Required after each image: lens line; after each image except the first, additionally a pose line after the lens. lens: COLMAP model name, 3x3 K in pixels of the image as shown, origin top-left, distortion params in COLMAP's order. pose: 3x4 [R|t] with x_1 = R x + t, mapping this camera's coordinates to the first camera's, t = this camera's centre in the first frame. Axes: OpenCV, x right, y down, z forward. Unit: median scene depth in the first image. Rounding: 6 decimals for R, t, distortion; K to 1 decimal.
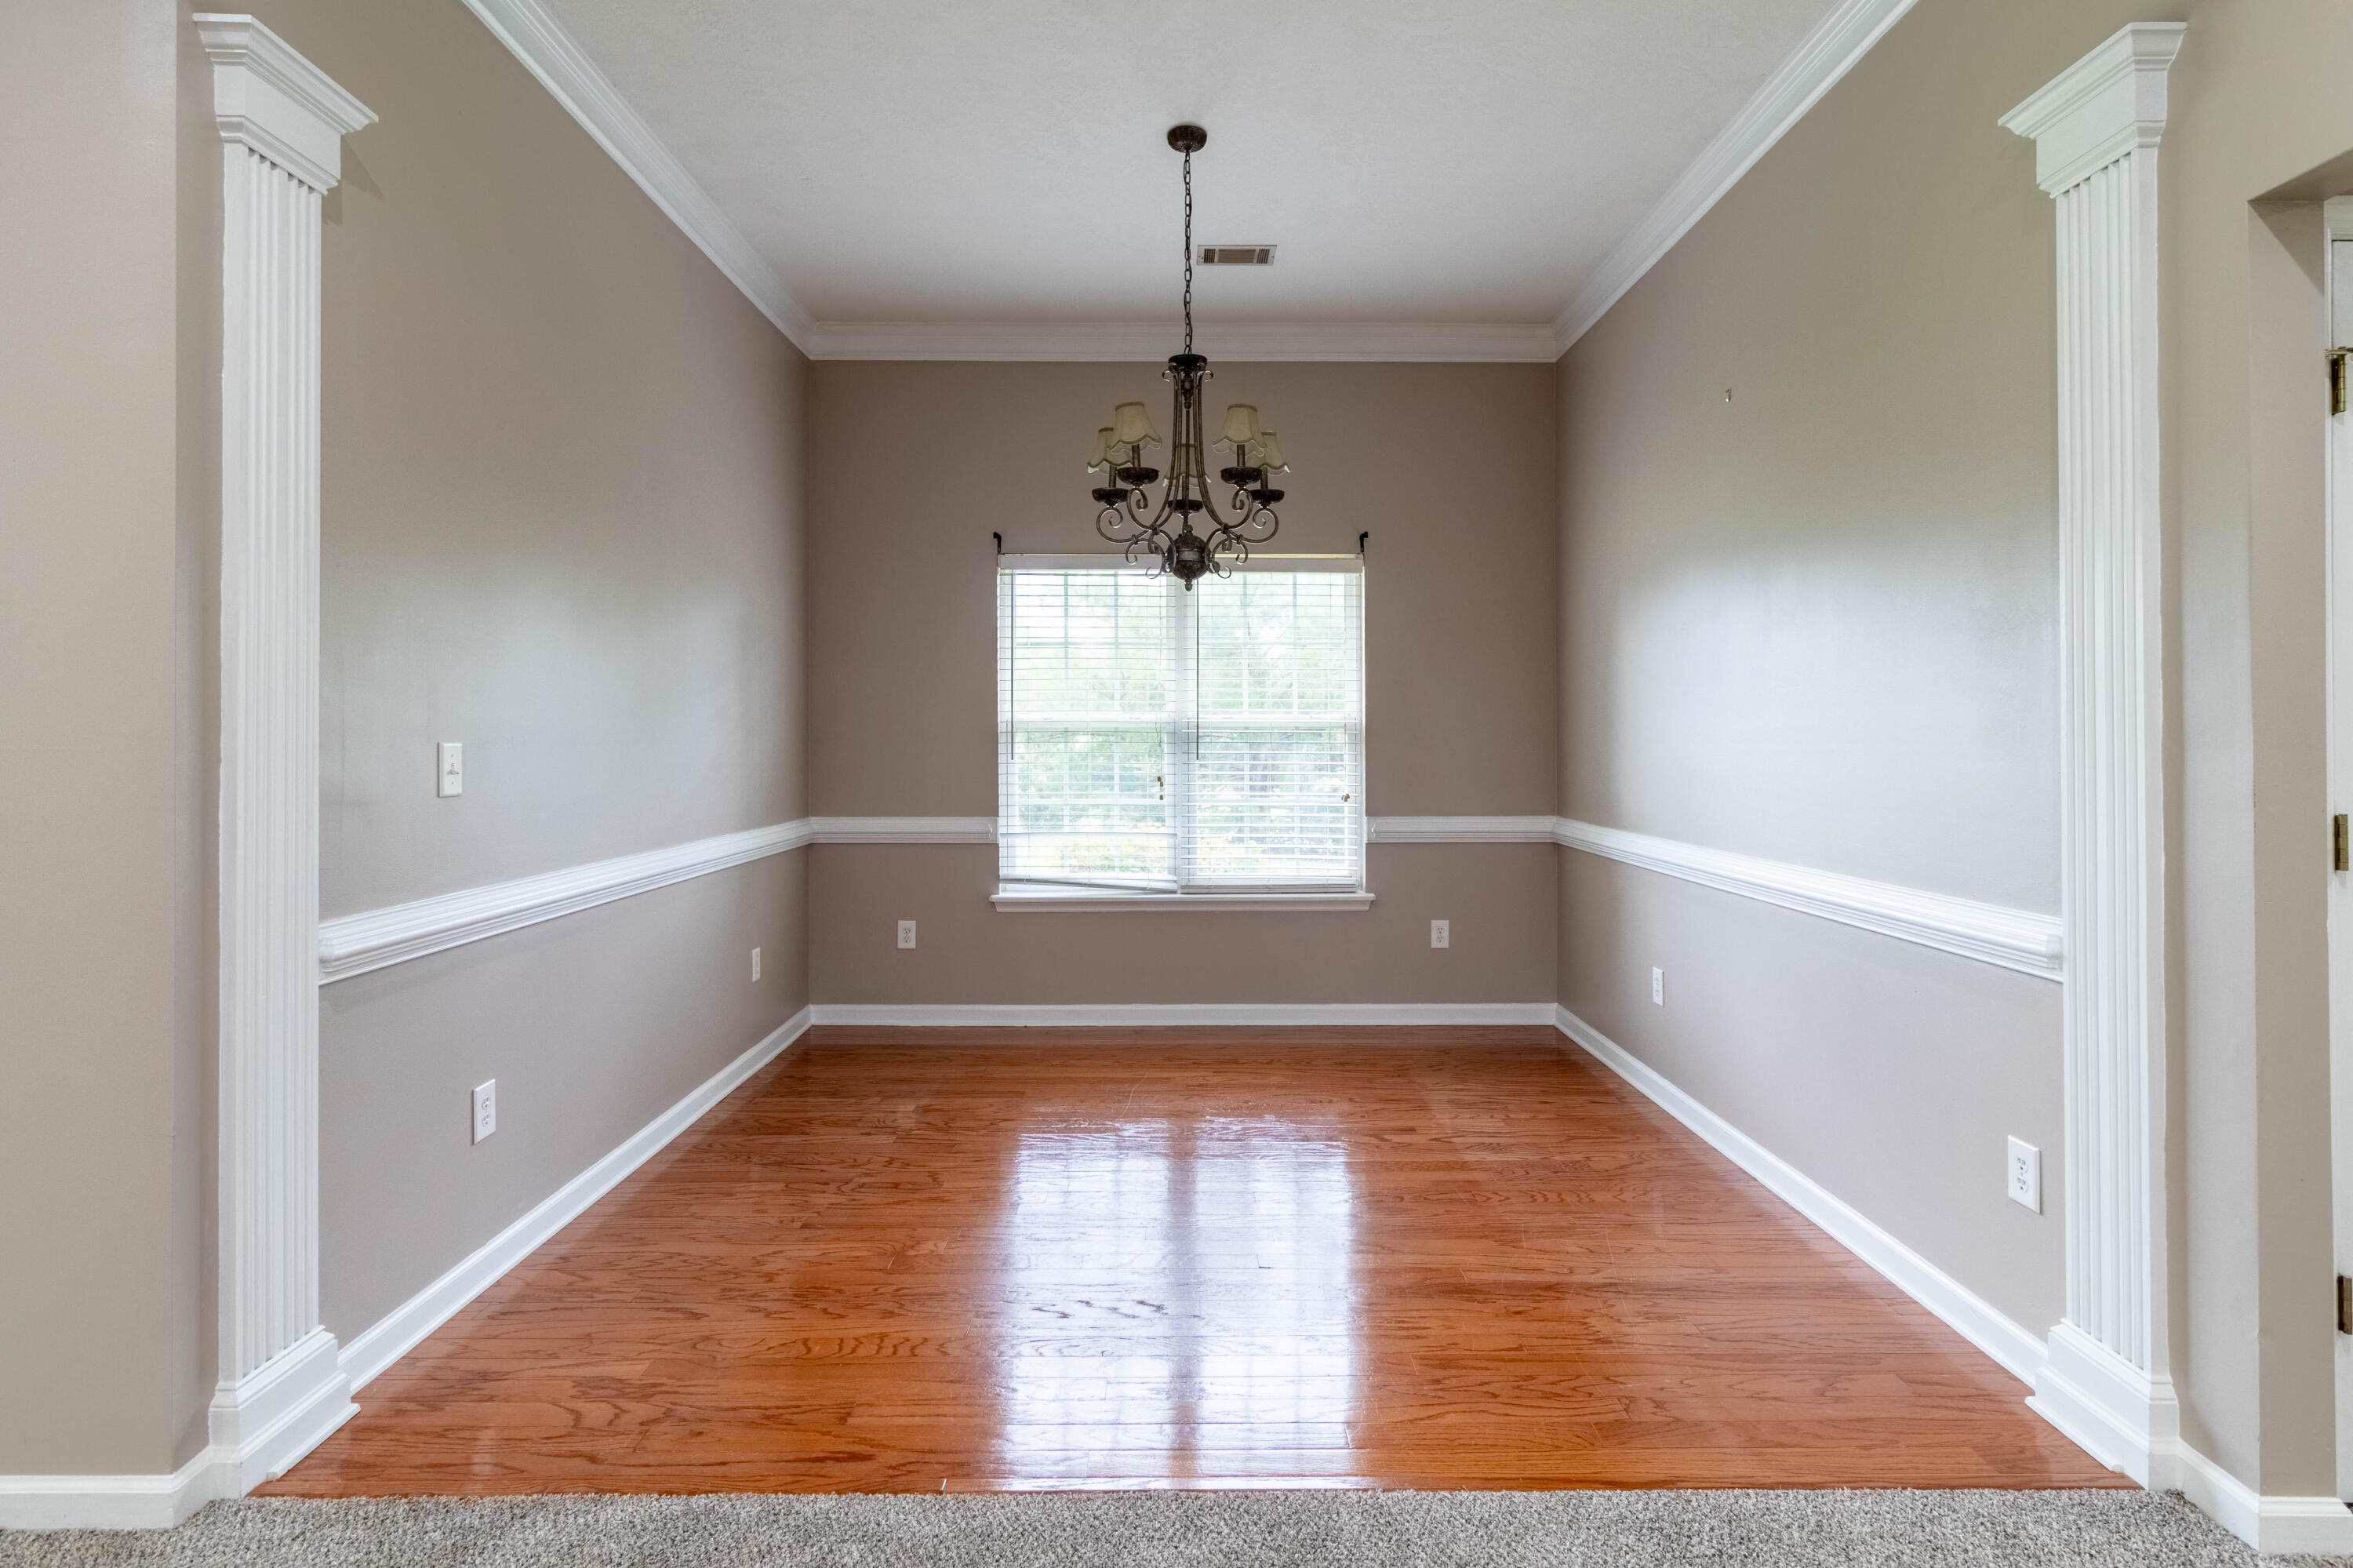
lens RADIAL K [[1165.4, 0, 1200.5], [0, 1165.4, 729.1], [0, 0, 1]] dist [-0.001432, -0.000086]
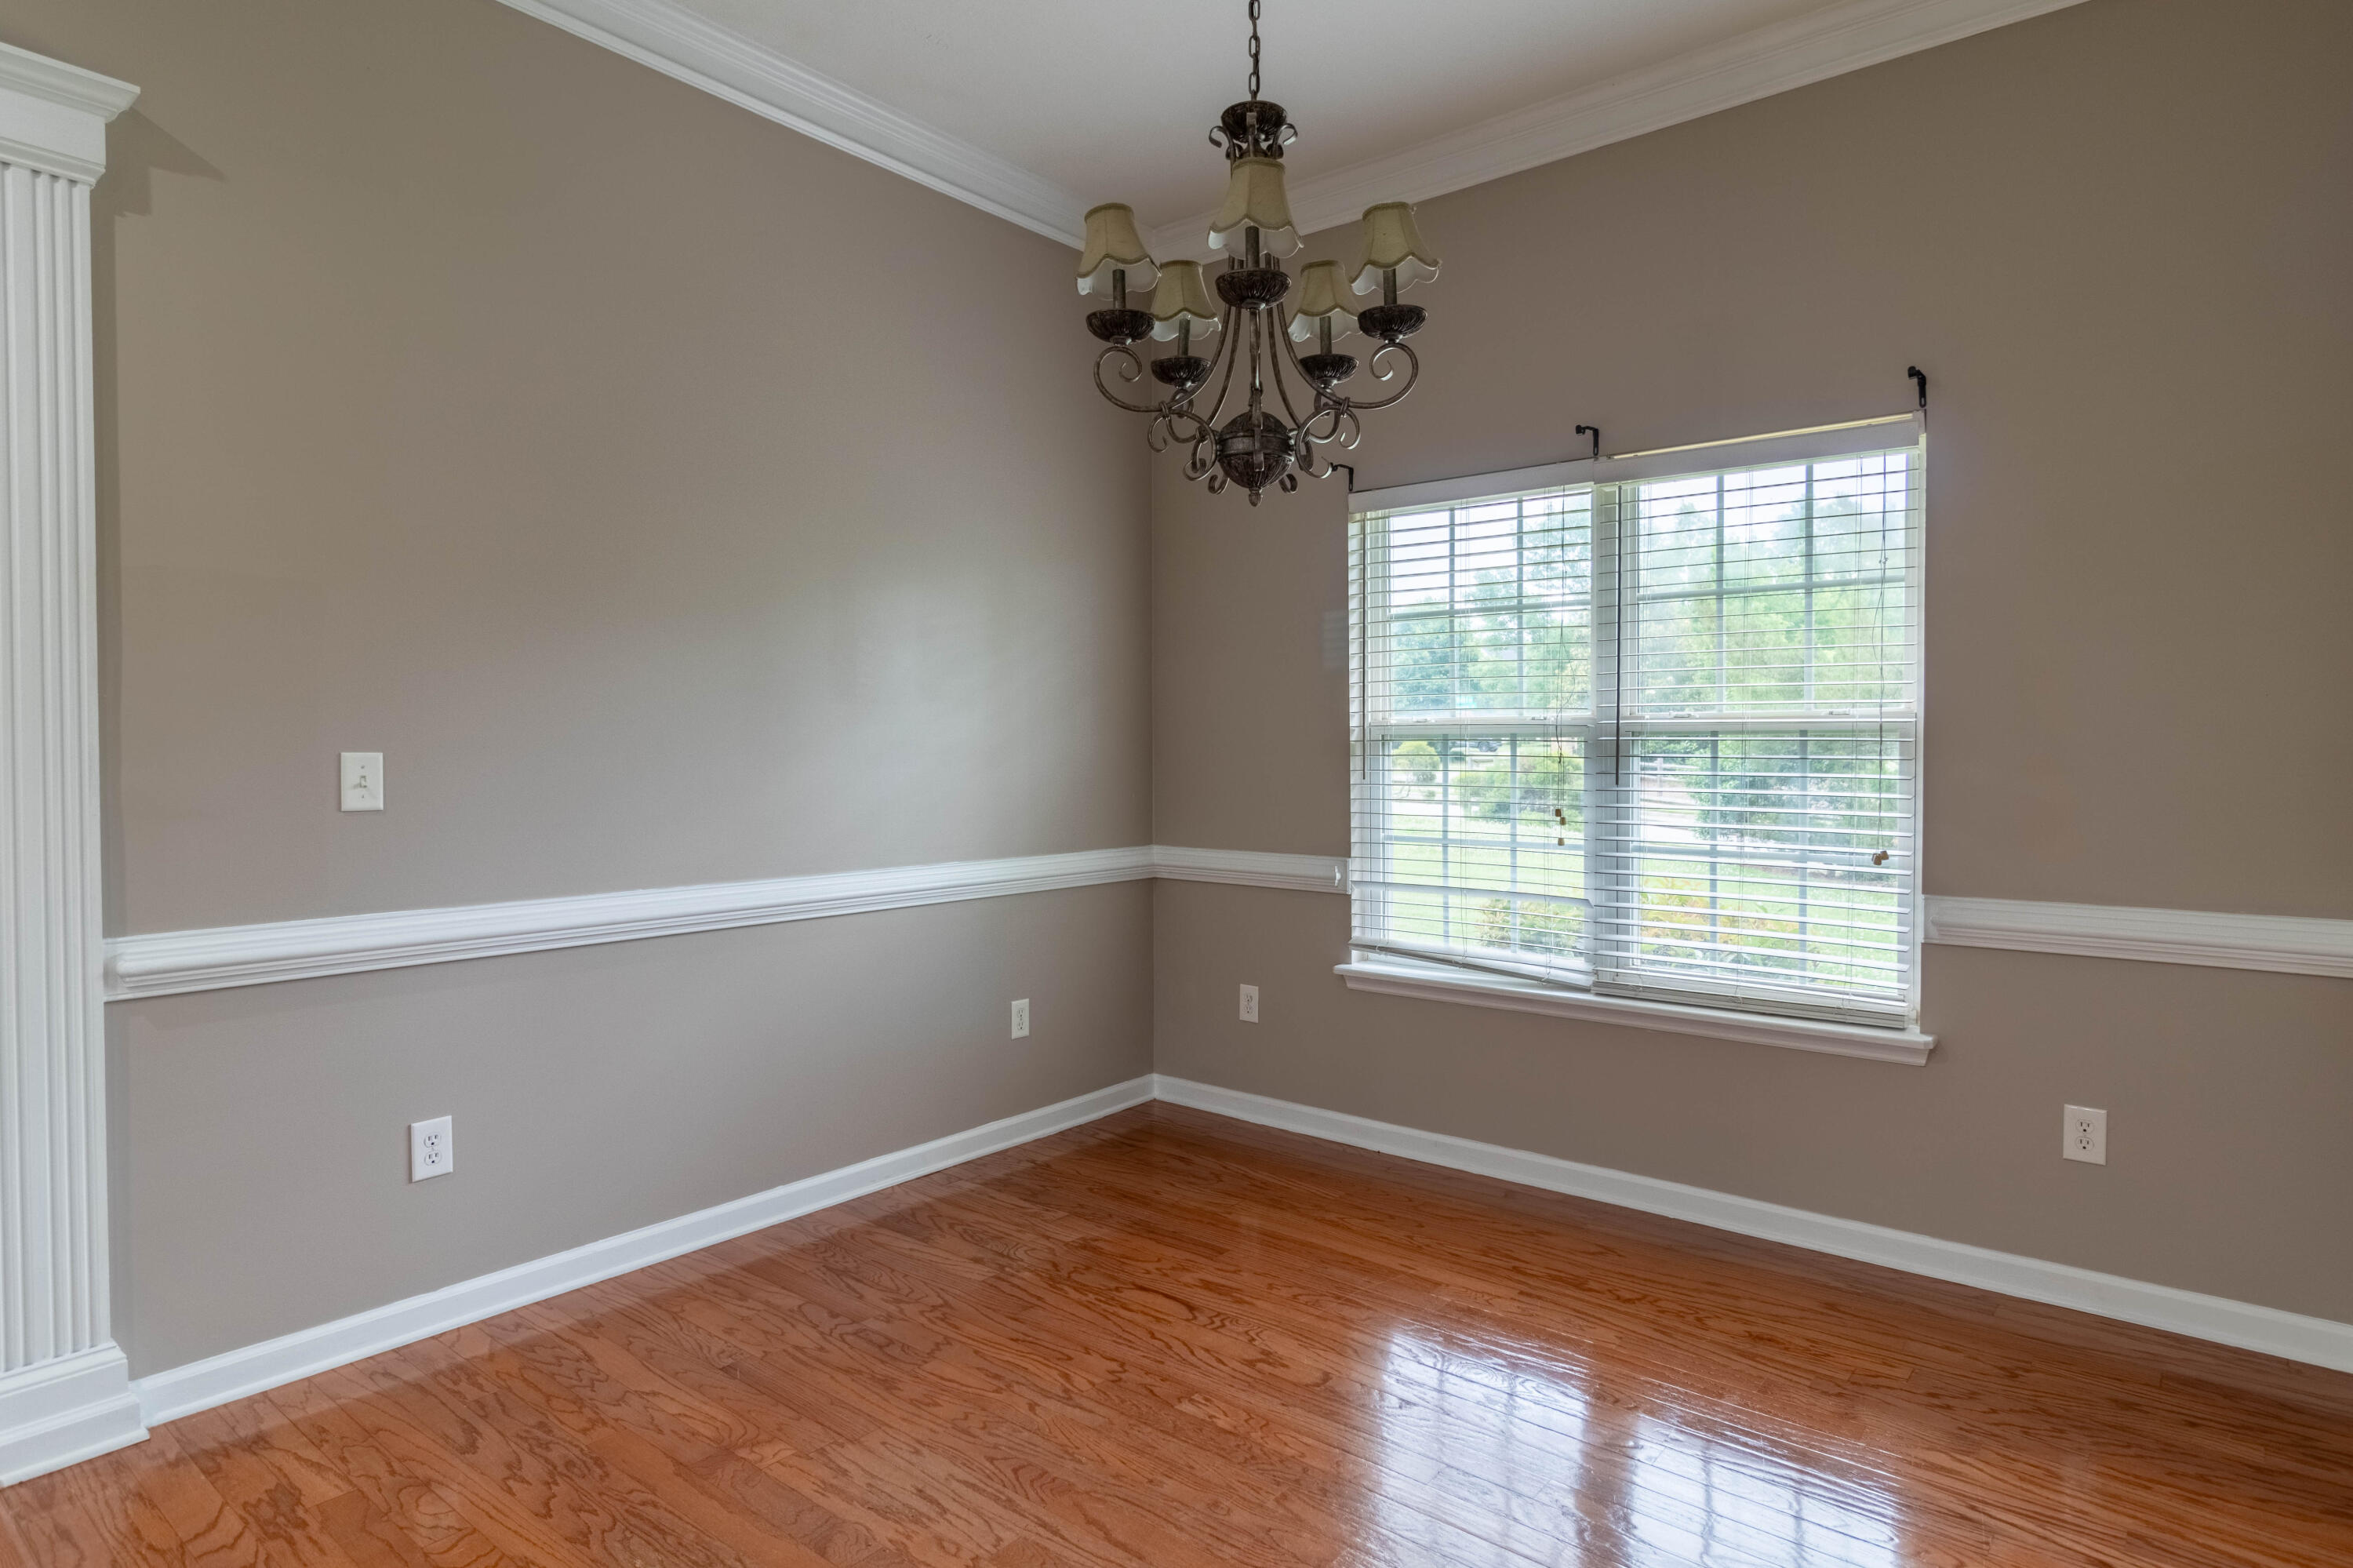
lens RADIAL K [[1306.1, 0, 1203.6], [0, 1306.1, 775.2], [0, 0, 1]] dist [-0.000124, 0.000180]
pose [[0.766315, 0.014448, -0.642303, 0.279362], [0.003581, 0.999636, 0.026759, 0.001628], [0.642455, -0.022805, 0.765984, 0.319640]]
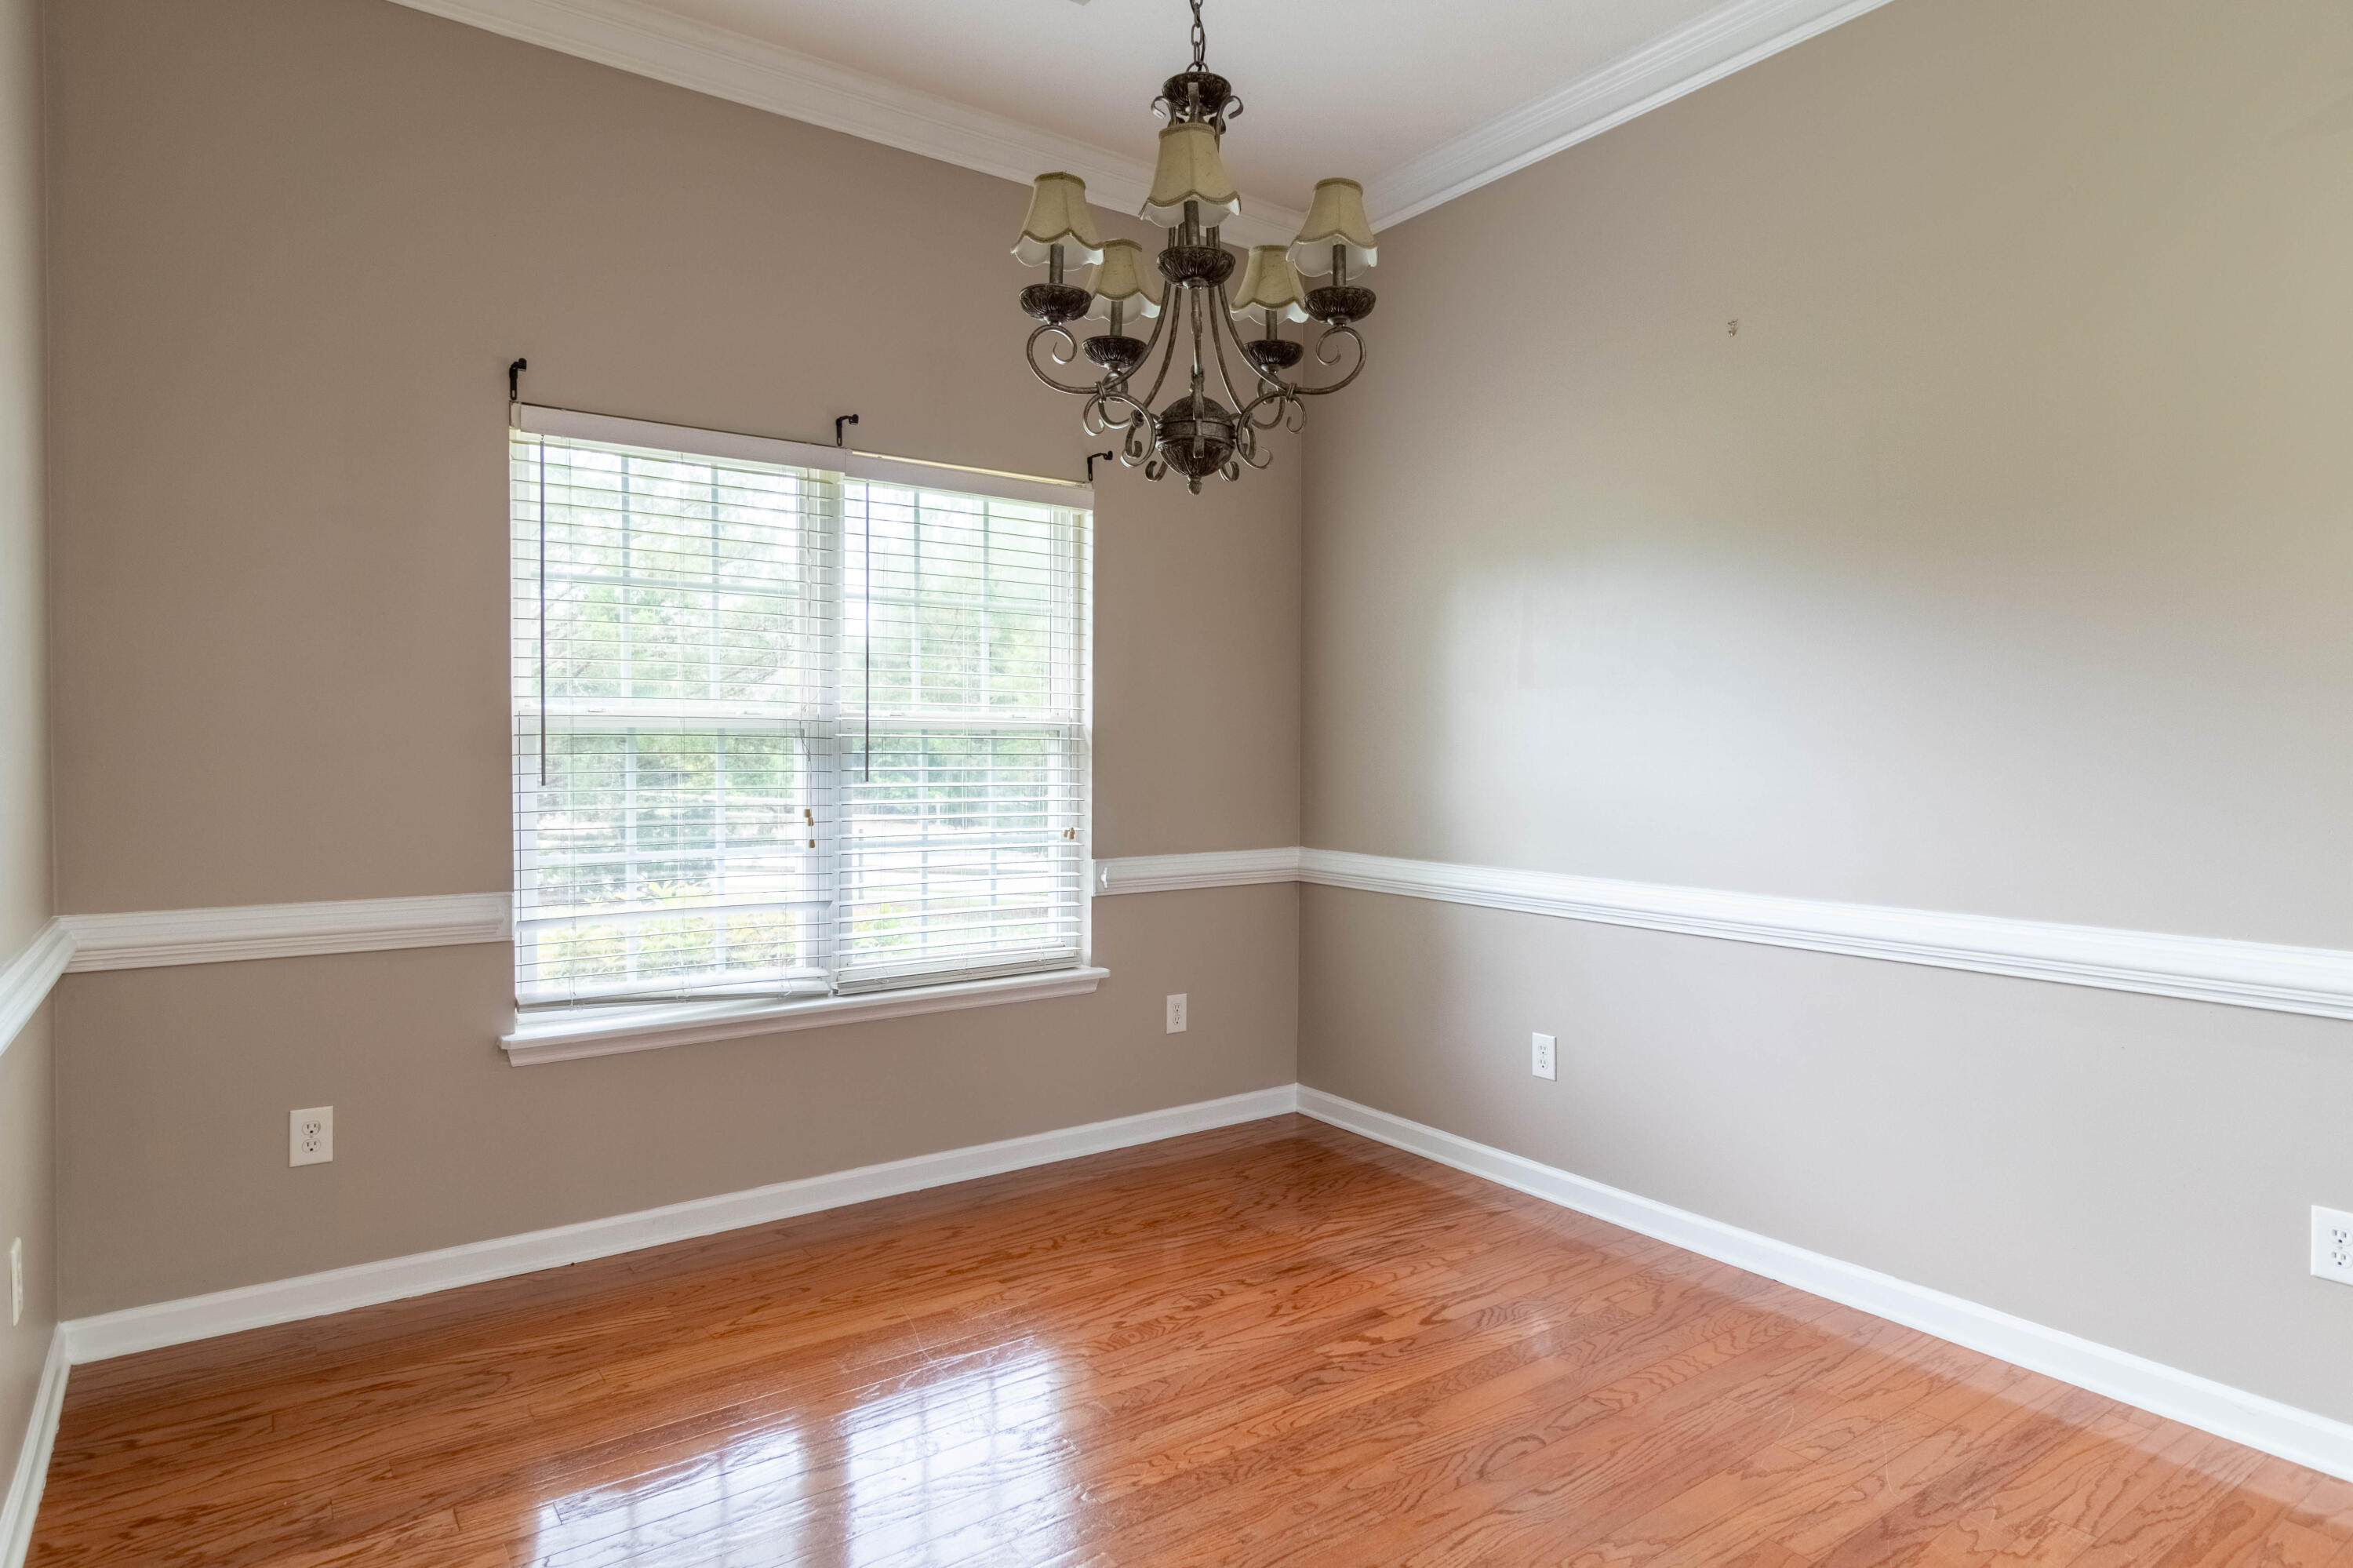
lens RADIAL K [[1306.1, 0, 1203.6], [0, 1306.1, 775.2], [0, 0, 1]] dist [-0.000124, 0.000180]
pose [[0.816380, -0.008323, 0.577456, -0.261790], [-0.009061, 0.999589, 0.027216, 0.002076], [-0.577445, -0.027451, 0.815968, 0.322176]]
